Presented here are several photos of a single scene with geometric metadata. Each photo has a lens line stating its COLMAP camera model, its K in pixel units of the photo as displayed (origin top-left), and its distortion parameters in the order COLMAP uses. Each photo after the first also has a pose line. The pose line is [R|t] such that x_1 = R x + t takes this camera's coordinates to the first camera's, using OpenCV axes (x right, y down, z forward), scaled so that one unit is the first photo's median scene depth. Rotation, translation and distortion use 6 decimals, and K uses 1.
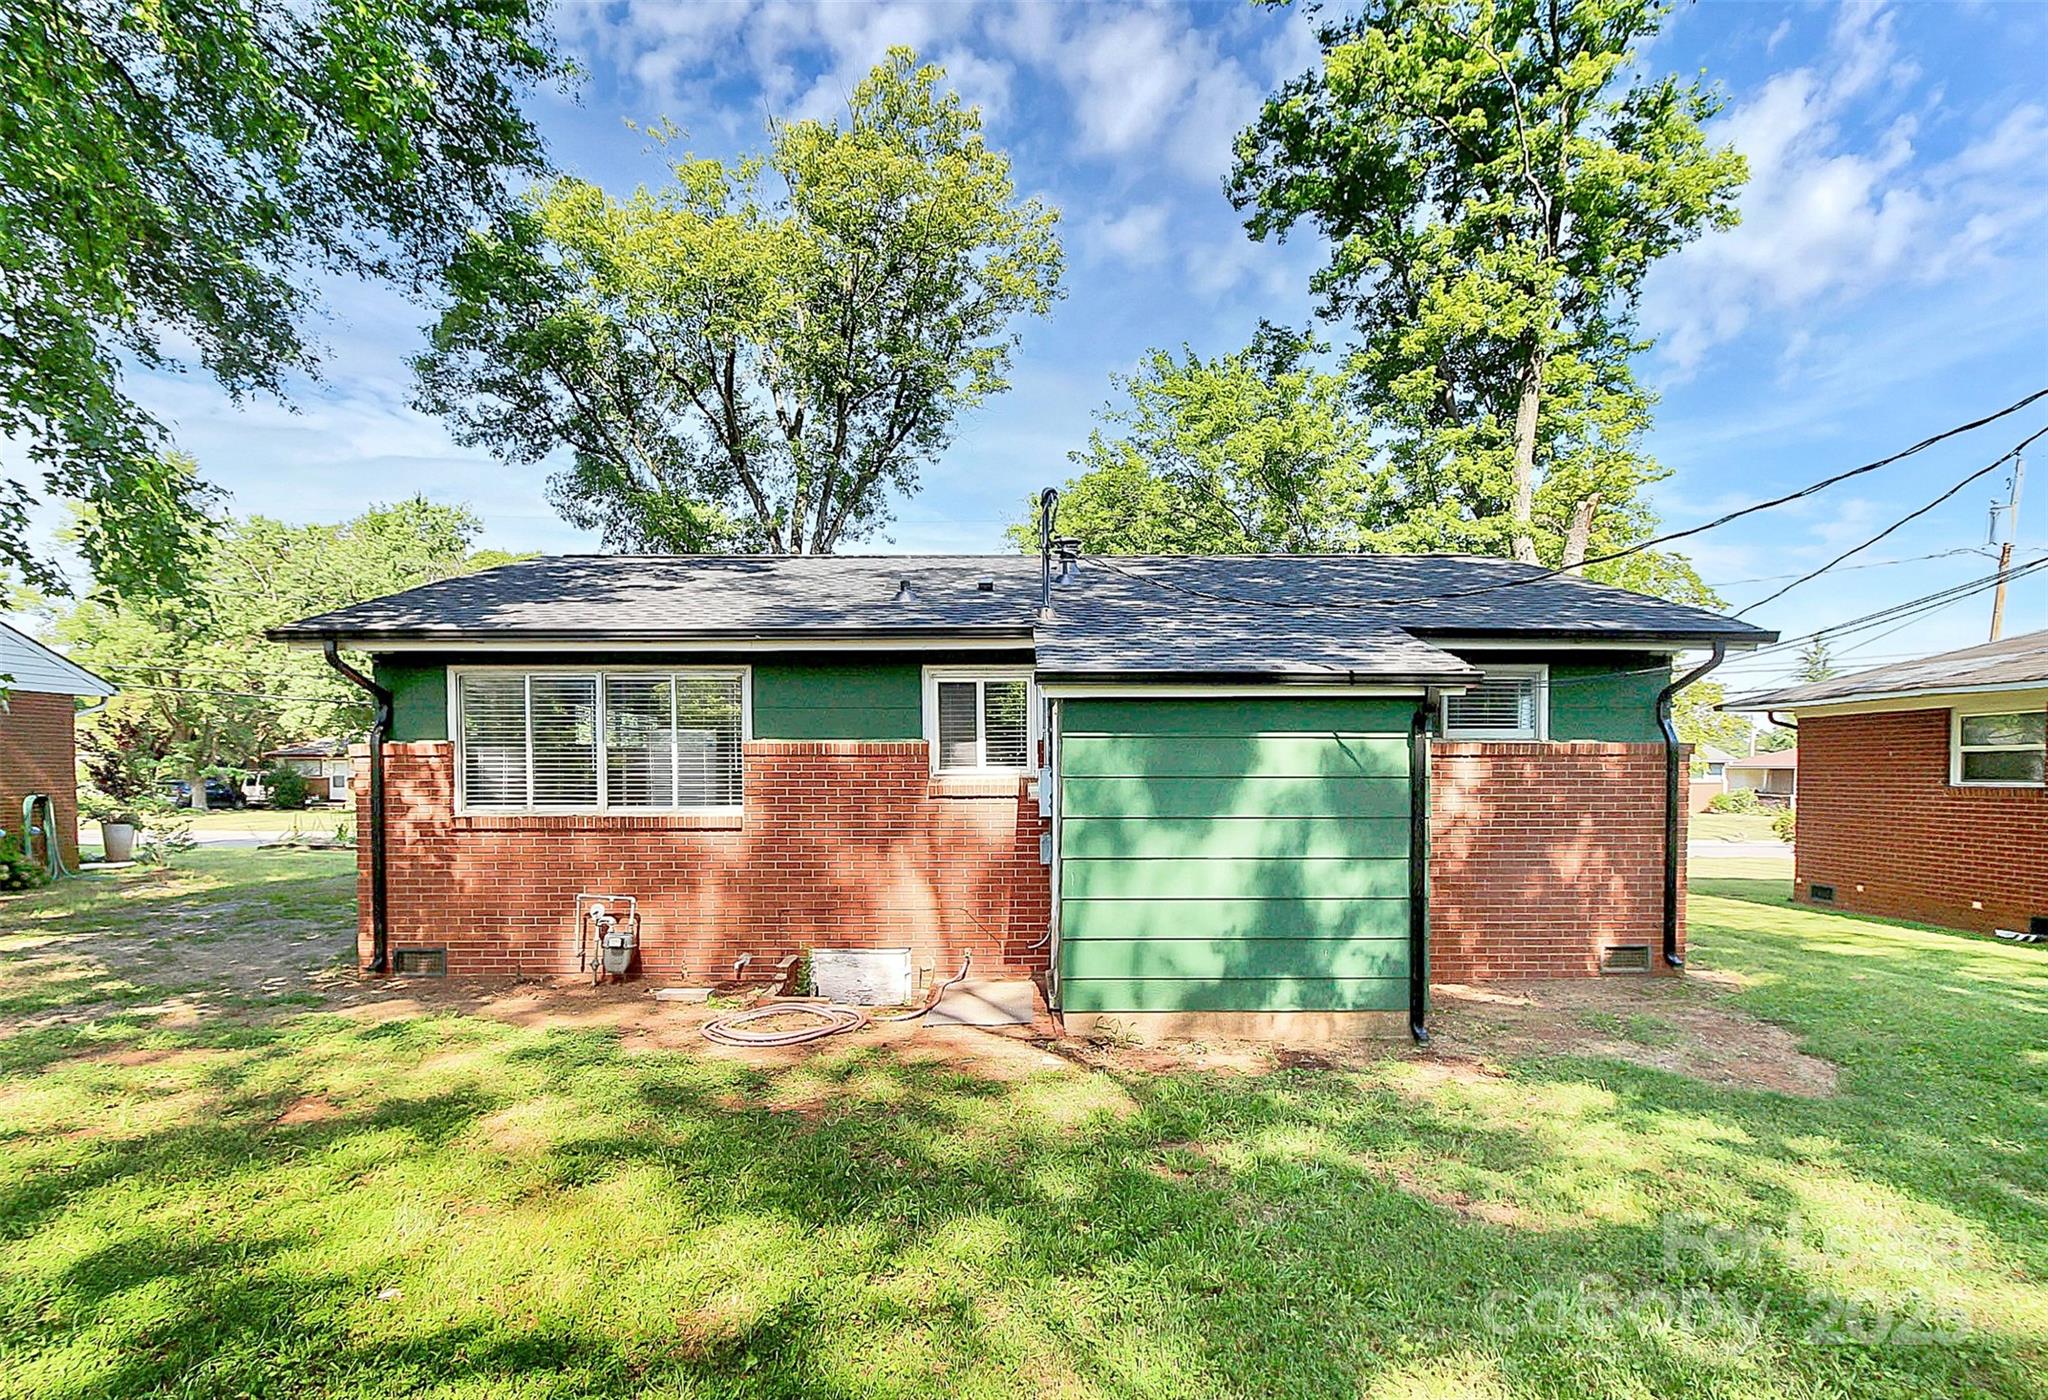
lens RADIAL K [[987.6, 0, 1020.1], [0, 987.6, 781.8], [0, 0, 1]] dist [-0.010028, -0.001014]
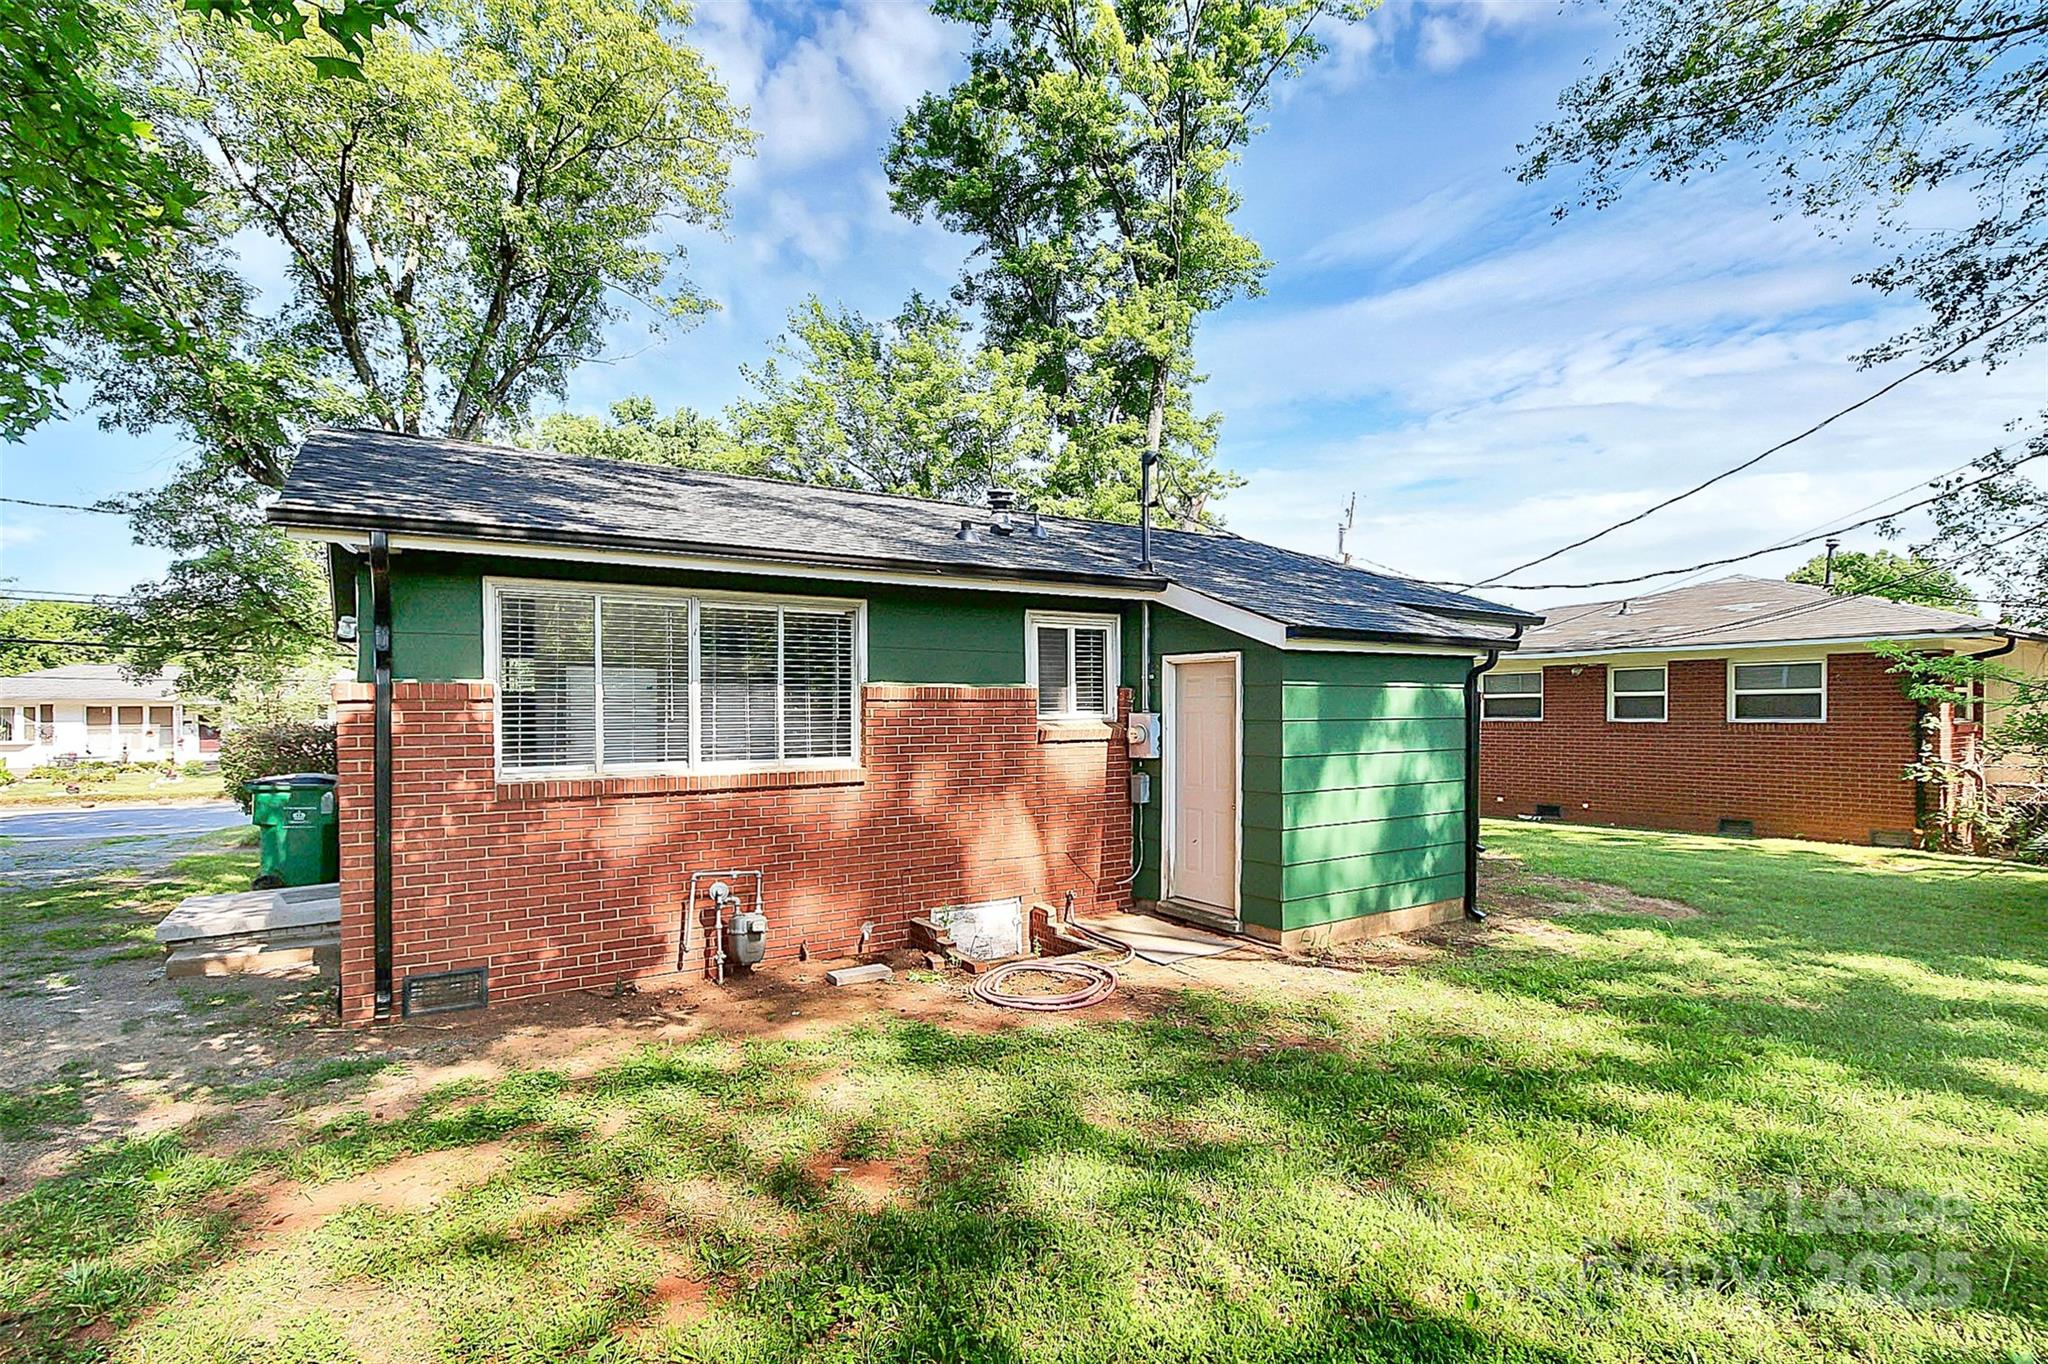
lens RADIAL K [[966.5, 0, 997.3], [0, 966.5, 716.2], [0, 0, 1]] dist [-0.001932, -0.005058]
pose [[0.845755, -0.006564, 0.533532, -0.633495], [0.012106, 0.999903, -0.006888, -0.004703], [-0.533435, 0.012284, 0.845752, 0.197390]]
